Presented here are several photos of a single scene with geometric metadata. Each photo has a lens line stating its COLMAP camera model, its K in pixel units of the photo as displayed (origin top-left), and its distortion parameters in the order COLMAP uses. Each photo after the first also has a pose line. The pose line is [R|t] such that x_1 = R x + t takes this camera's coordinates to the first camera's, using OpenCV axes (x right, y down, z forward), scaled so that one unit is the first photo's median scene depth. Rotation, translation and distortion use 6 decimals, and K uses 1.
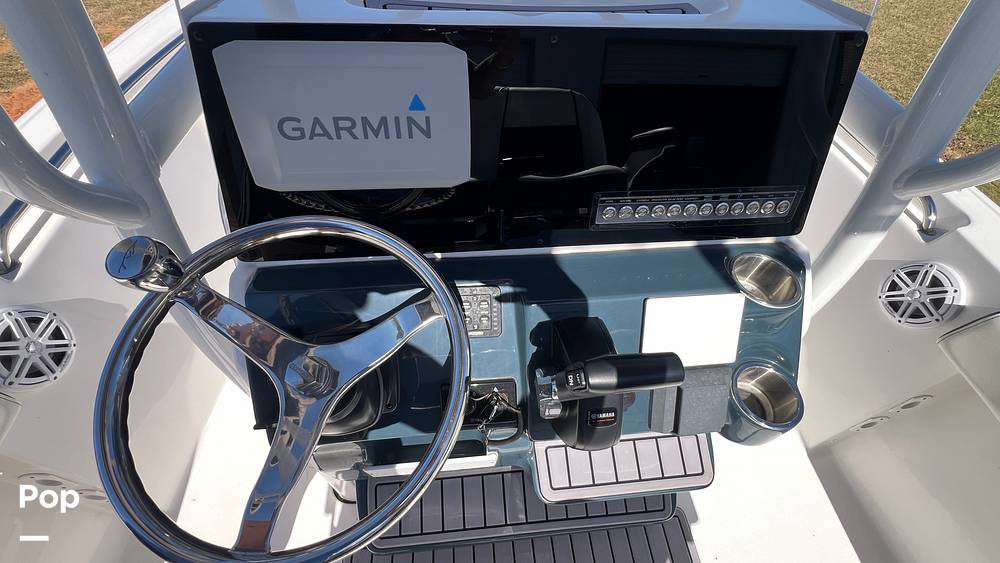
lens RADIAL K [[400.1, 0, 500.0], [0, 400.1, 281.5], [0, 0, 1]] dist [0.000607, 0.000041]
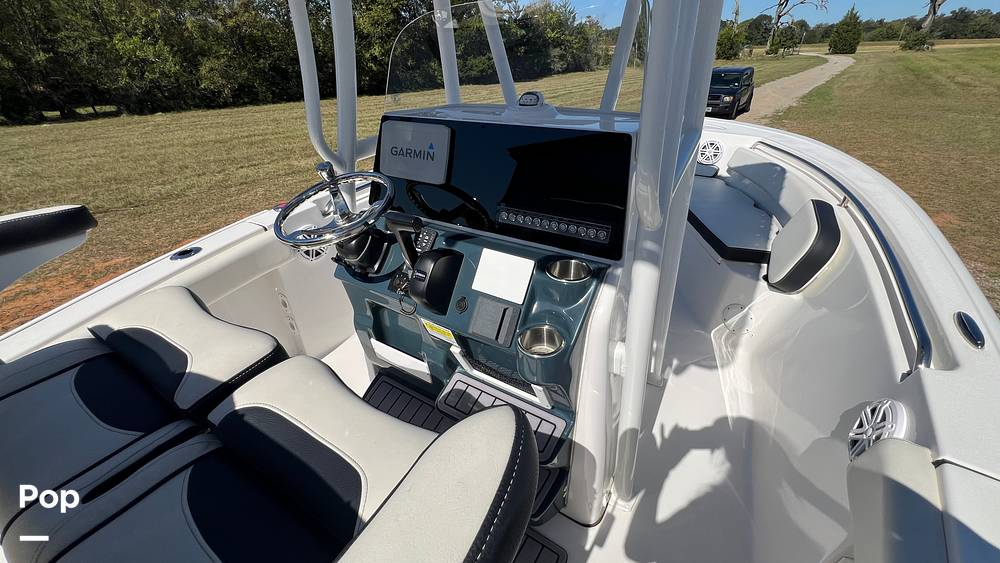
lens RADIAL K [[405.6, 0, 500.0], [0, 405.6, 281.5], [0, 0, 1]] dist [0.002323, 0.000359]
pose [[0.778645, 0.251133, -0.575016, 1.735992], [-0.444737, 0.867347, -0.223425, 0.637946], [0.442629, 0.429700, 0.787044, -0.421837]]
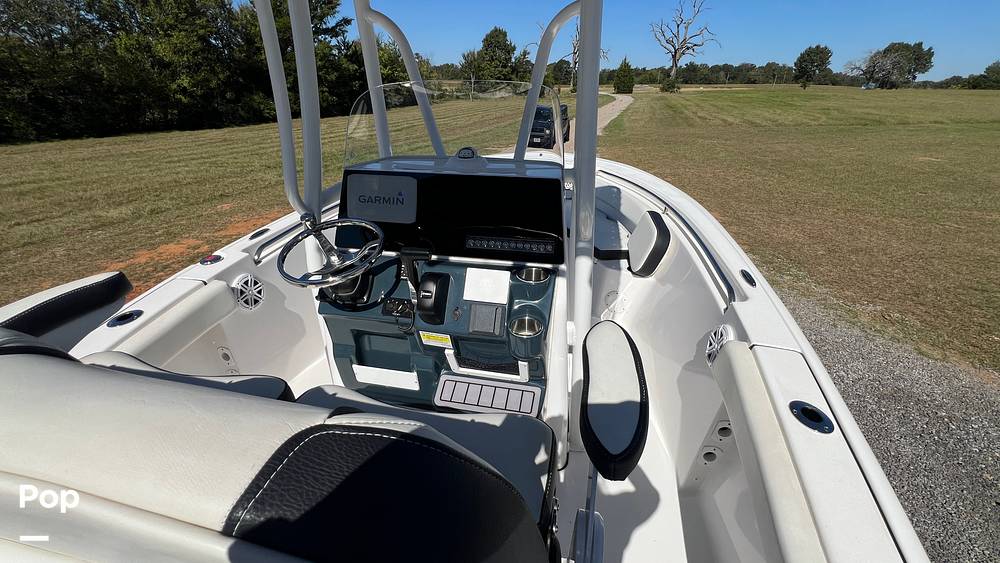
lens RADIAL K [[402.7, 0, 500.0], [0, 402.7, 281.5], [0, 0, 1]] dist [0.000442, 0.000529]
pose [[0.950553, 0.092609, -0.296434, 1.454215], [-0.208673, 0.897388, -0.388780, 1.163705], [0.230012, 0.431414, 0.872340, -1.189724]]
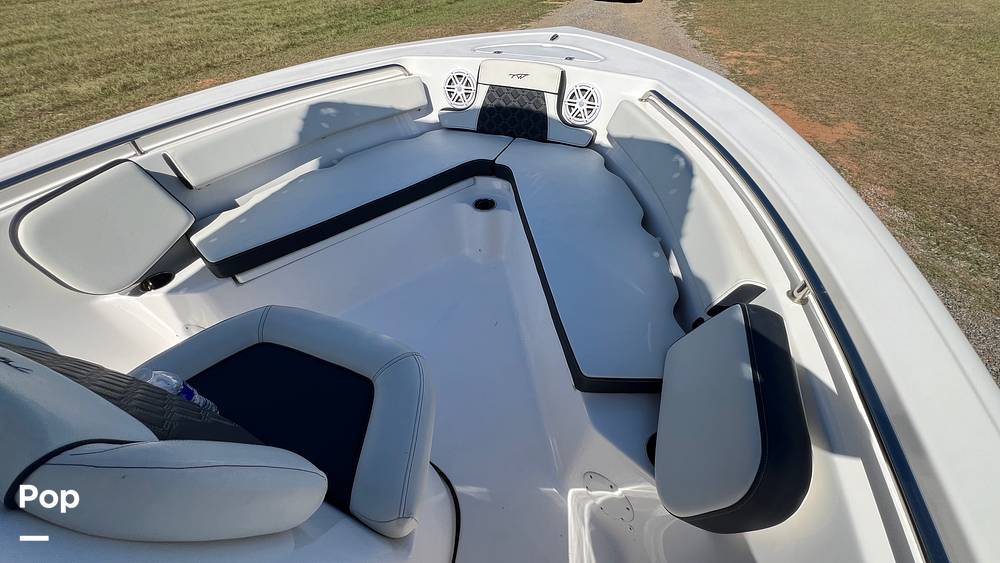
lens RADIAL K [[400.1, 0, 500.0], [0, 400.1, 281.5], [0, 0, 1]] dist [0.000607, 0.000041]
pose [[0.890455, 0.266747, -0.368694, 1.258768], [-0.315016, 0.946008, -0.076386, -2.107997], [0.328412, 0.184163, 0.926407, 1.884017]]
